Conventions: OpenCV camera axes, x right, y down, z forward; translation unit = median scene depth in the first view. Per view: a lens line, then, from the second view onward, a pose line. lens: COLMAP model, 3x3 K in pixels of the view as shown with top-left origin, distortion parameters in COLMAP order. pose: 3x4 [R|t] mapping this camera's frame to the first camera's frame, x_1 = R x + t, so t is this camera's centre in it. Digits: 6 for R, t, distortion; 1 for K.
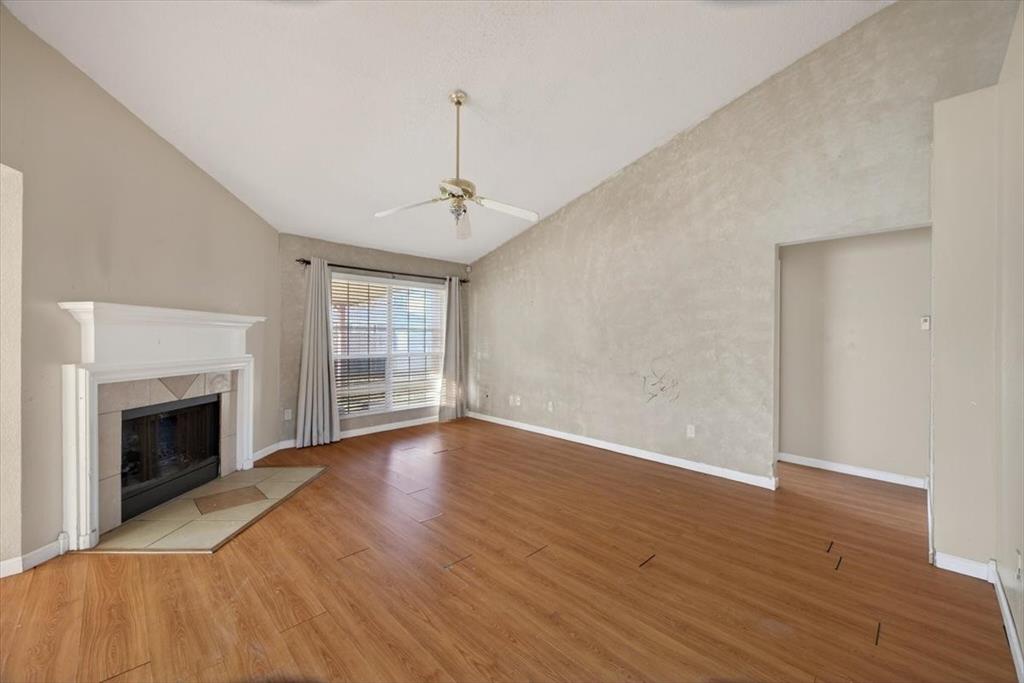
lens RADIAL K [[404.5, 0, 514.1], [0, 404.5, 336.9], [0, 0, 1]] dist [0.023112, -0.002472]
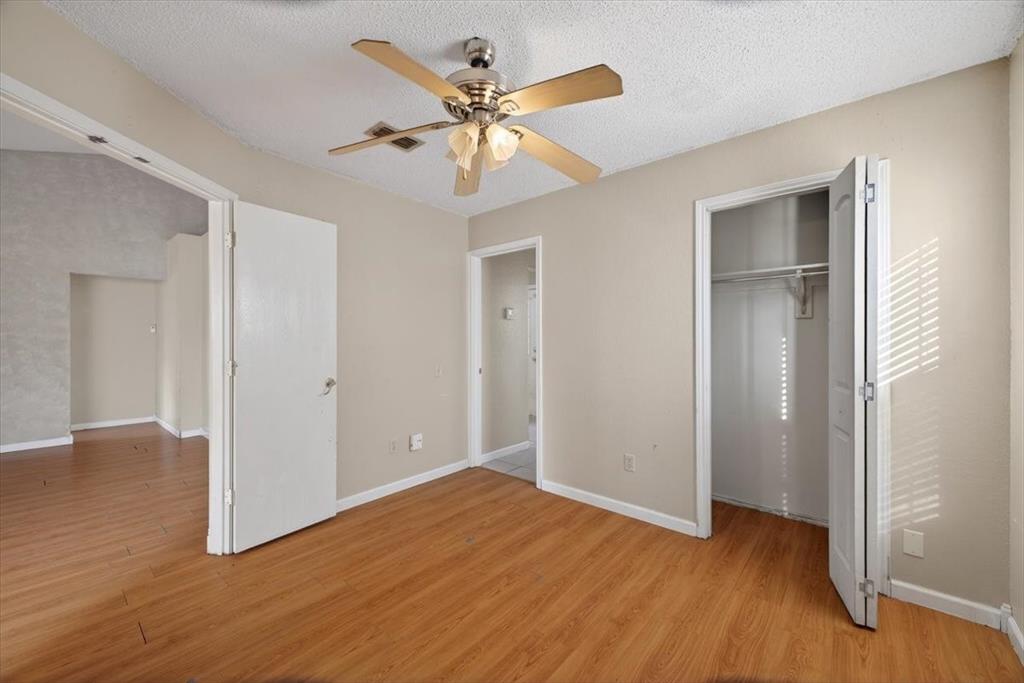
lens RADIAL K [[404.5, 0, 512.5], [0, 404.5, 337.7], [0, 0, 1]] dist [0.023112, -0.002472]
pose [[-0.071391, -0.004793, 0.997437, -0.704423], [0.000537, 0.999988, 0.004844, -0.004392], [-0.997448, 0.000881, -0.071387, -0.336740]]
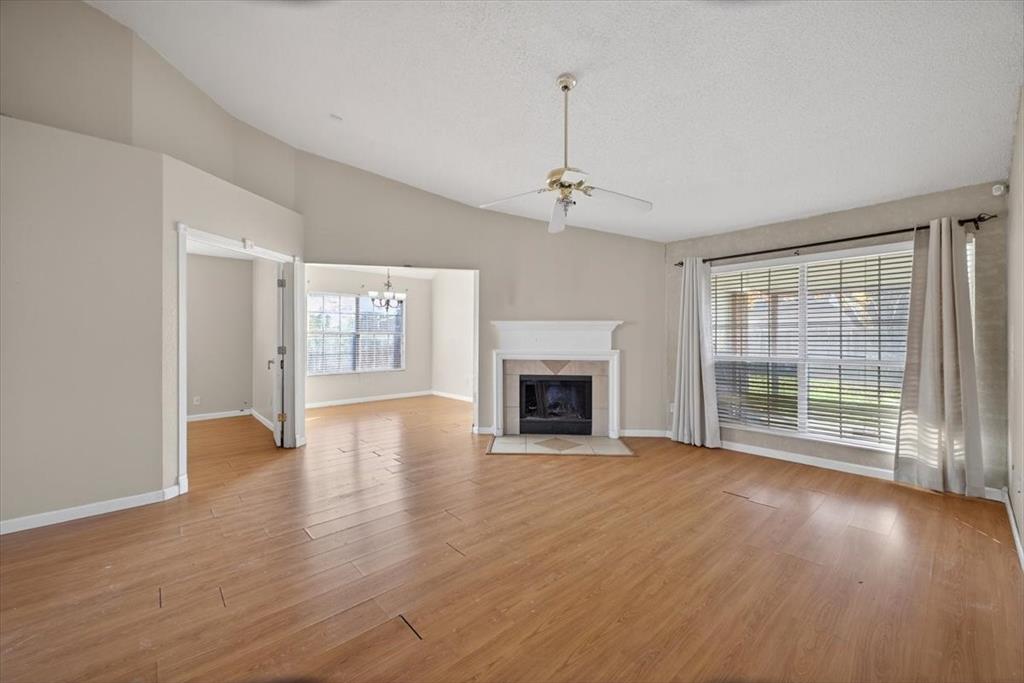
lens RADIAL K [[404.5, 0, 513.6], [0, 404.5, 340.6], [0, 0, 1]] dist [0.023112, -0.002472]
pose [[-0.055271, 0.004796, -0.998460, 0.808502], [0.001602, 0.999988, 0.004715, 0.008567], [0.998470, -0.001339, -0.055278, 0.929530]]
